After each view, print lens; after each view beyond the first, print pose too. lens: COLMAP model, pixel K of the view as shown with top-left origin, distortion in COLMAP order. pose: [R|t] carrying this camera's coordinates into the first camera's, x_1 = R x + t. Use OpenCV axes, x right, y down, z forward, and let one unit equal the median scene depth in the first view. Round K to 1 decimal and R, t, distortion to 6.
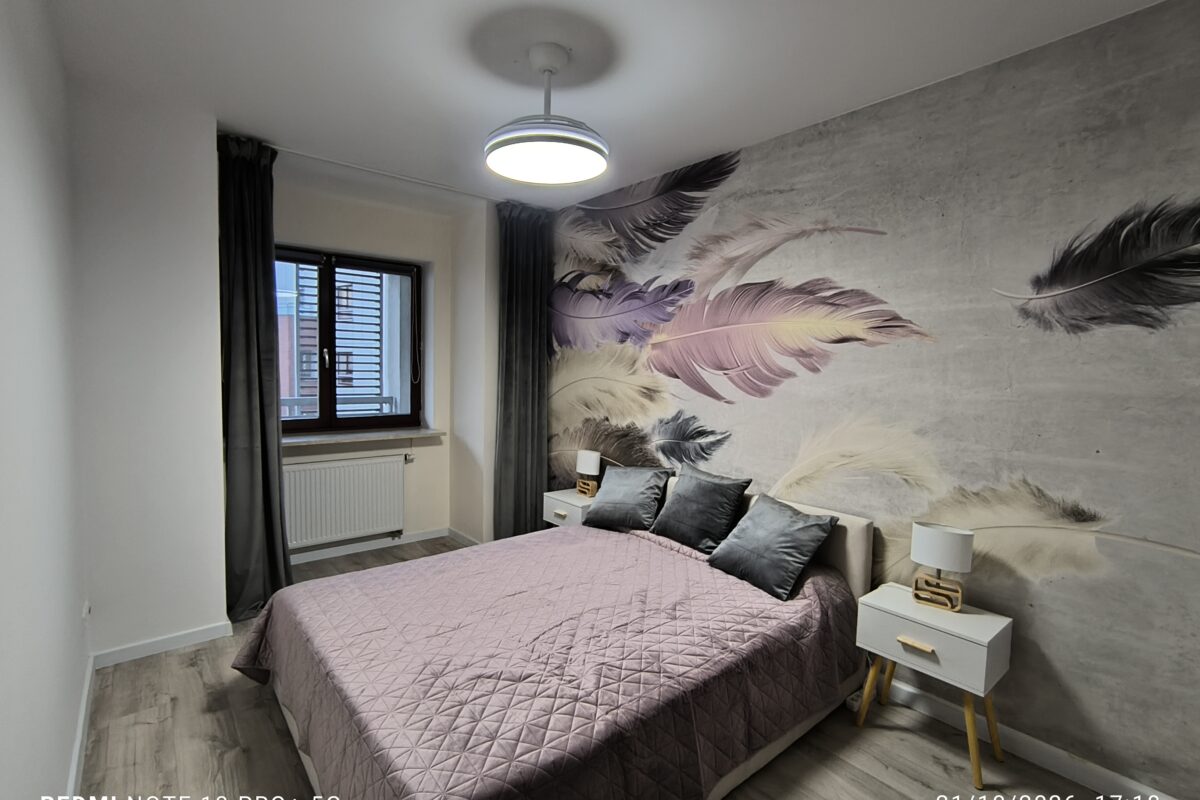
lens RADIAL K [[552.5, 0, 598.0], [0, 552.5, 397.7], [0, 0, 1]] dist [-0.036922, 0.026030]
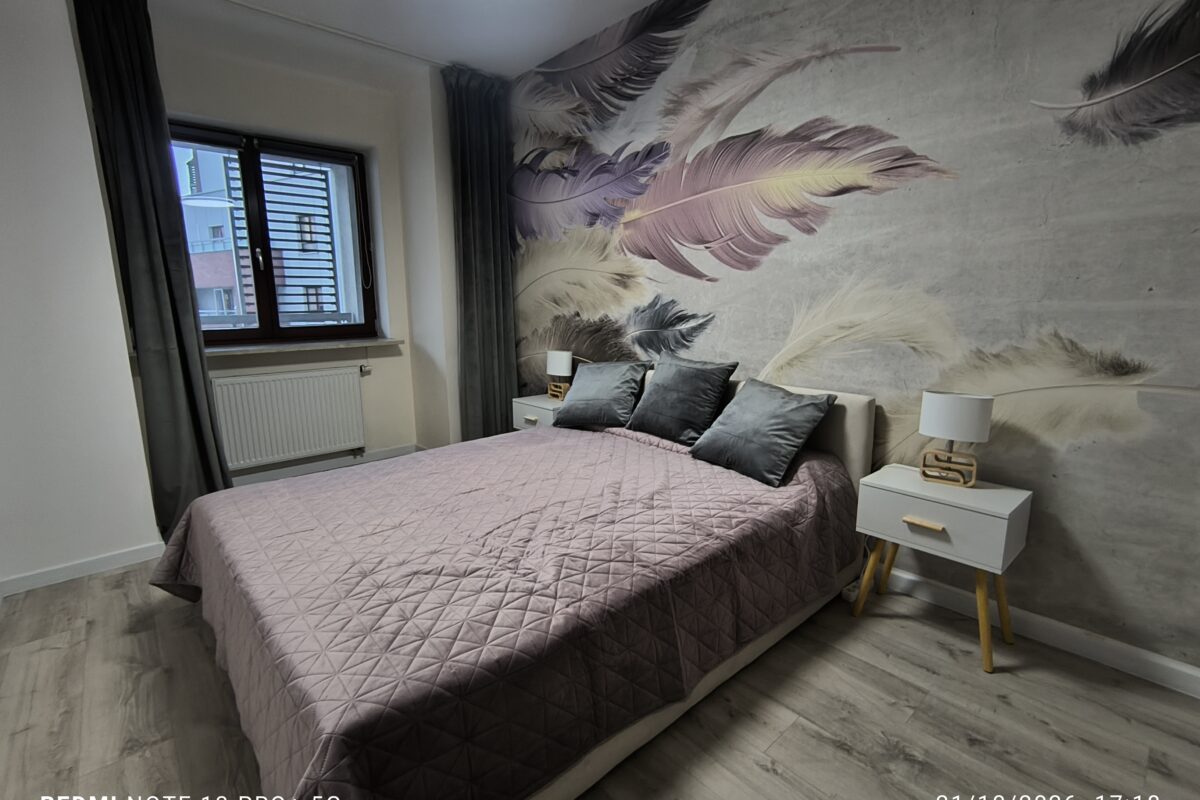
lens RADIAL K [[559.8, 0, 594.1], [0, 559.8, 396.0], [0, 0, 1]] dist [-0.039091, 0.027165]
pose [[0.999119, -0.037830, 0.018192, 0.034373], [0.035380, 0.992137, 0.120051, 0.102531], [-0.022590, -0.119302, 0.992601, 0.126113]]
